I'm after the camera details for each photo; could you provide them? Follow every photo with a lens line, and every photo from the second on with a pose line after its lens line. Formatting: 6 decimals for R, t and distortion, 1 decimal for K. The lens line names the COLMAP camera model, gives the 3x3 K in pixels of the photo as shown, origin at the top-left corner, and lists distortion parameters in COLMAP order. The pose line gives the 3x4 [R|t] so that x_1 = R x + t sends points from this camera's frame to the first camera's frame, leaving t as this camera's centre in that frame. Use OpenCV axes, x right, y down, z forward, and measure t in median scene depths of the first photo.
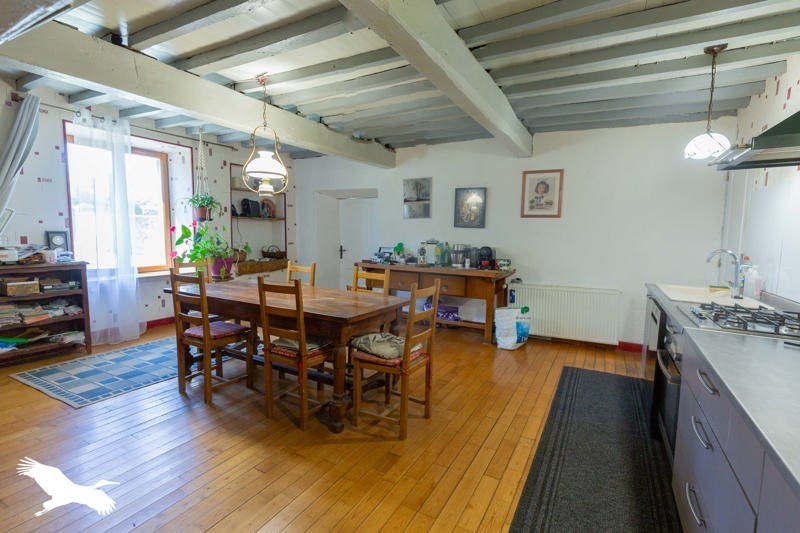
lens RADIAL K [[373.9, 0, 399.8], [0, 373.9, 265.3], [0, 0, 1]] dist [0.000354, 0.000015]
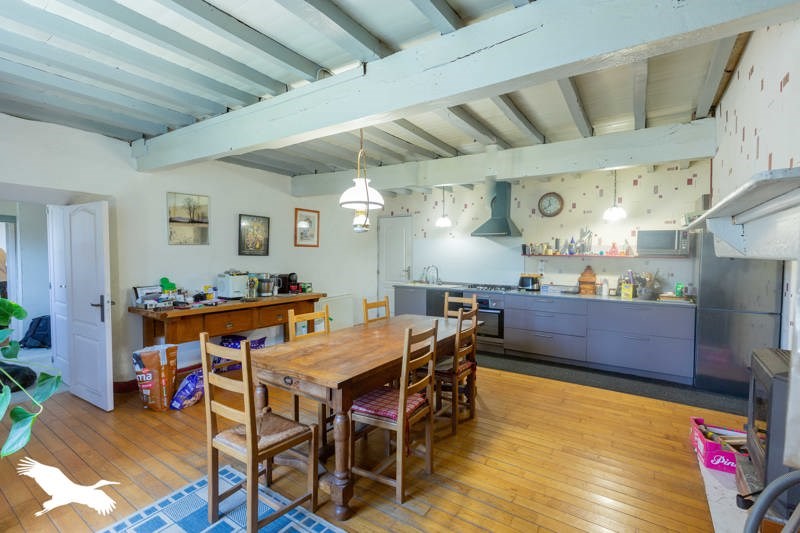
lens RADIAL K [[373.9, 0, 397.6], [0, 373.9, 266.9], [0, 0, 1]] dist [0.000354, 0.000015]
pose [[0.083963, -0.046390, 0.995388, -0.778388], [0.098887, 0.994373, 0.038002, -0.073123], [-0.991550, 0.095240, 0.088077, 0.556886]]
